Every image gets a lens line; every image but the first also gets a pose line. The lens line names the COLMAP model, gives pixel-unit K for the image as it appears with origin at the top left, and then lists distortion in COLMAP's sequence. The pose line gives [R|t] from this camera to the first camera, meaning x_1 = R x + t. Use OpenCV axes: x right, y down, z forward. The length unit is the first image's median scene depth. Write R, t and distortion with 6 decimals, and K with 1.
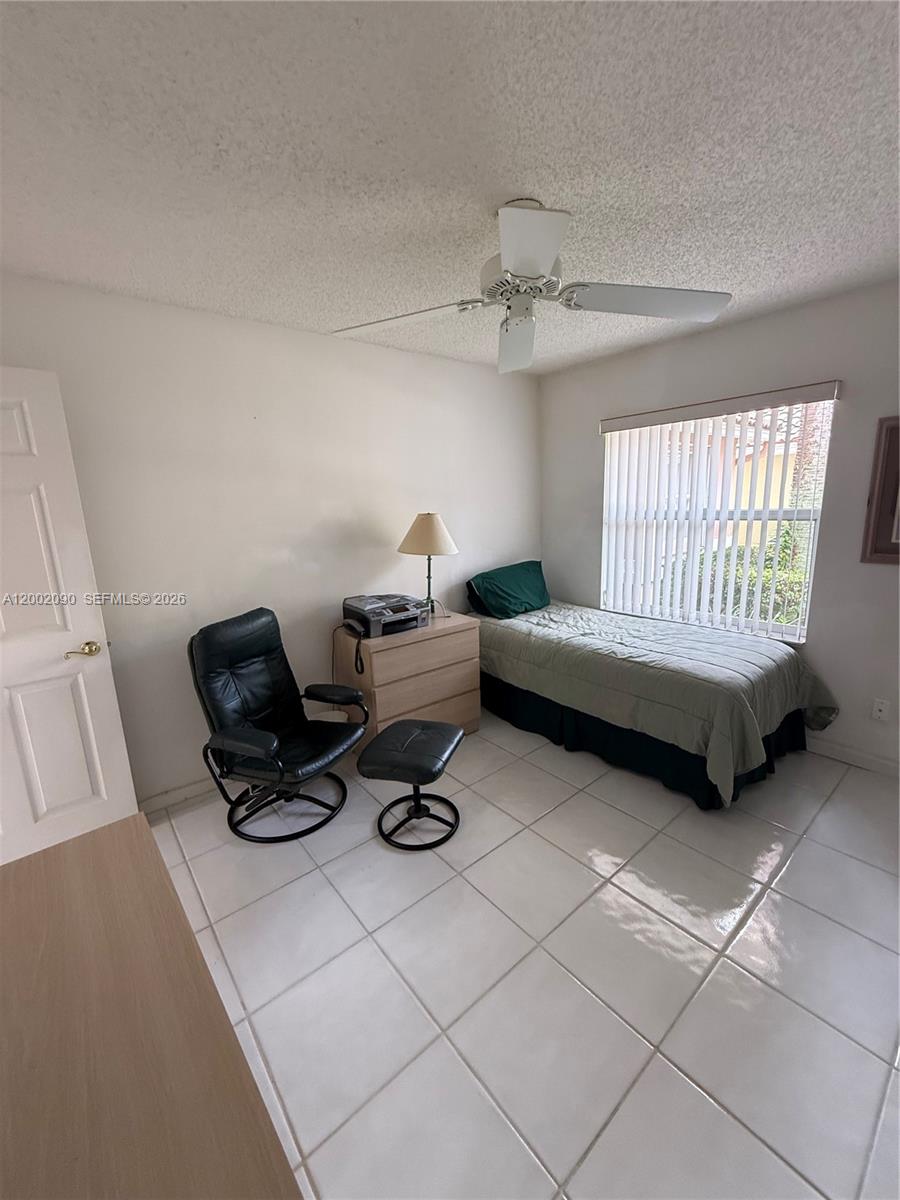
lens RADIAL K [[477.6, 0, 451.8], [0, 477.6, 600.0], [0, 0, 1]] dist [-0.001511, 0.000447]
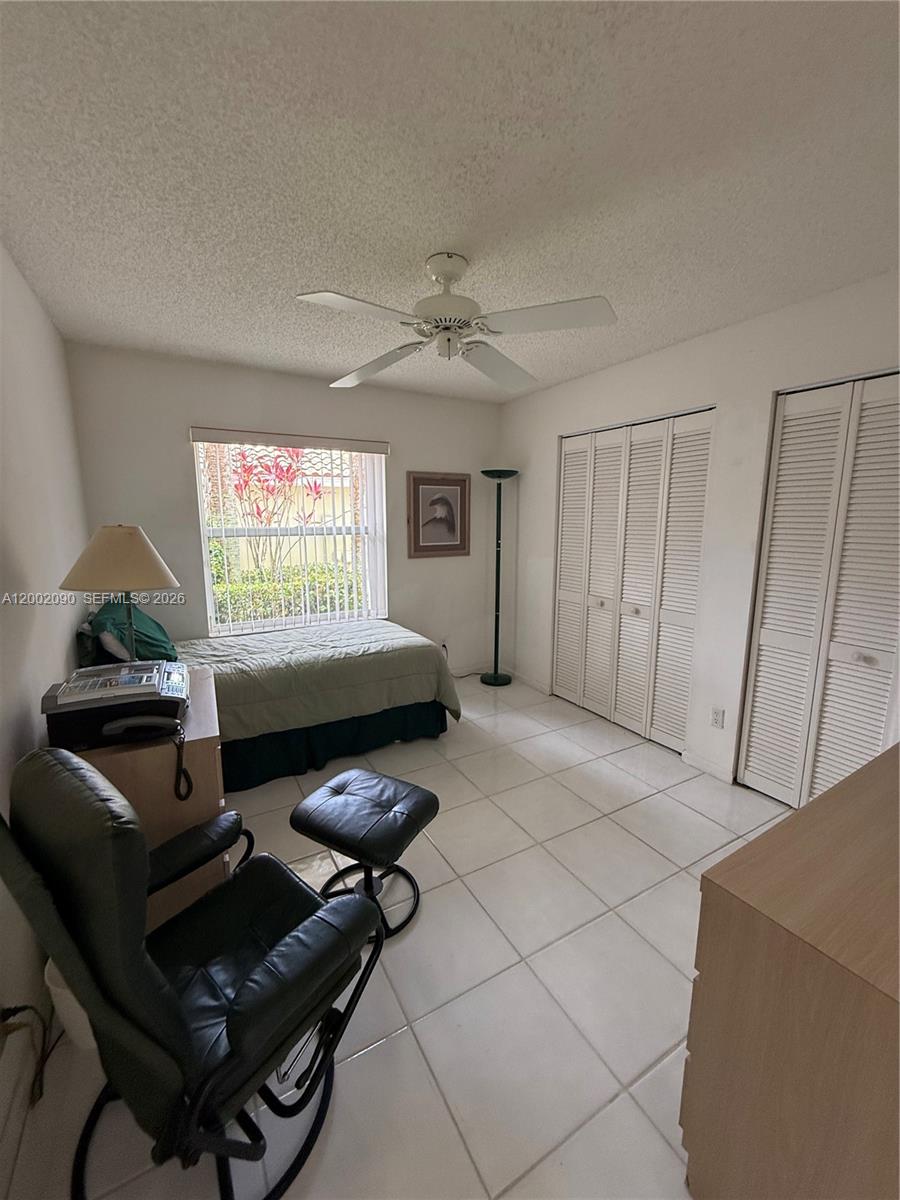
lens RADIAL K [[477.6, 0, 444.0], [0, 477.6, 601.9], [0, 0, 1]] dist [-0.001511, 0.000447]
pose [[0.178621, -0.138320, 0.974147, -0.666331], [0.195843, 0.975257, 0.102568, -0.074088], [-0.964230, 0.172459, 0.201291, 0.549522]]
